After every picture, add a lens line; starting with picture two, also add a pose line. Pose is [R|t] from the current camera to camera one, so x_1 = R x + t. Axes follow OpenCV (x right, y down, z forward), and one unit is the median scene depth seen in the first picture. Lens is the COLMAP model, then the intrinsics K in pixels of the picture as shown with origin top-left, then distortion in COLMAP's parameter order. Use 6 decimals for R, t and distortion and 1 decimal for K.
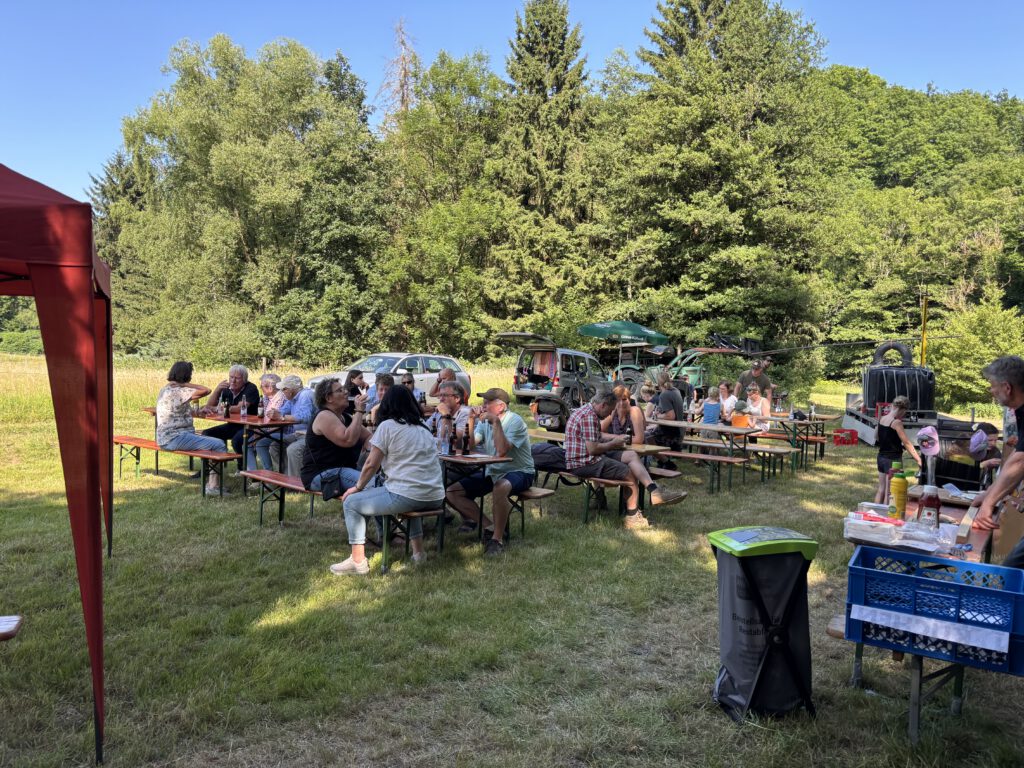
lens RADIAL K [[773.4, 0, 512.0], [0, 773.4, 384.0], [0, 0, 1]] dist [0.006261, 0.000210]
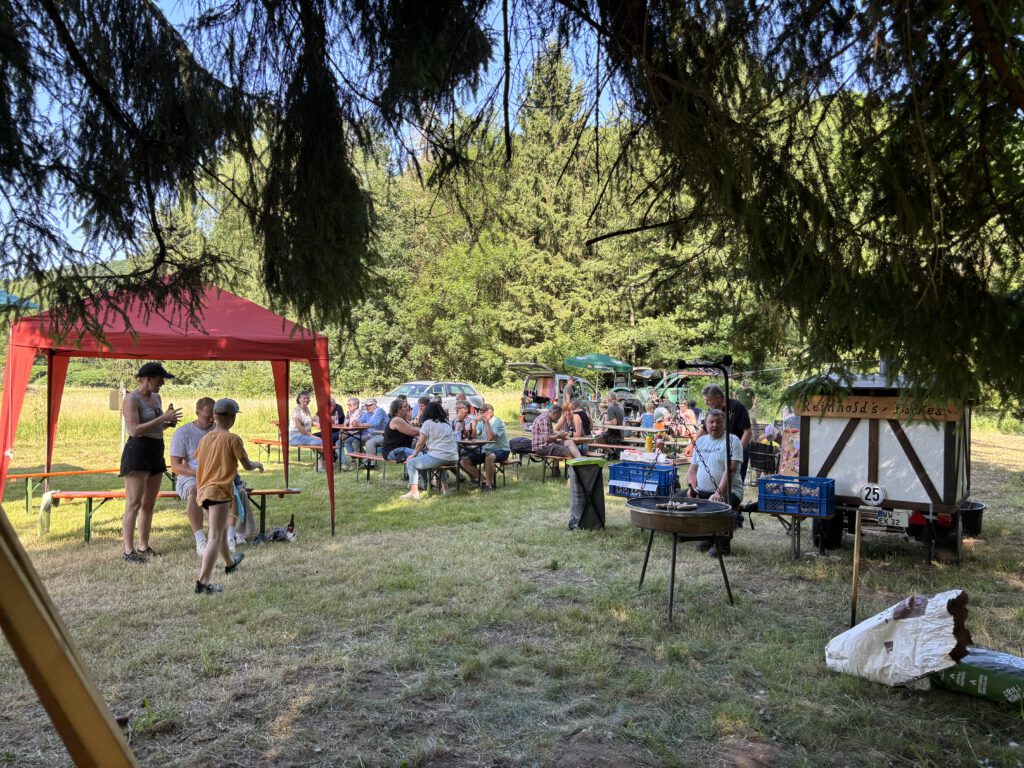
lens RADIAL K [[773.4, 0, 512.0], [0, 773.4, 384.0], [0, 0, 1]] dist [0.006261, 0.000210]
pose [[0.999413, -0.017551, -0.029427, 0.012908], [0.016650, 0.999393, -0.030612, 0.002348], [0.029946, 0.030104, 0.999098, -0.112926]]
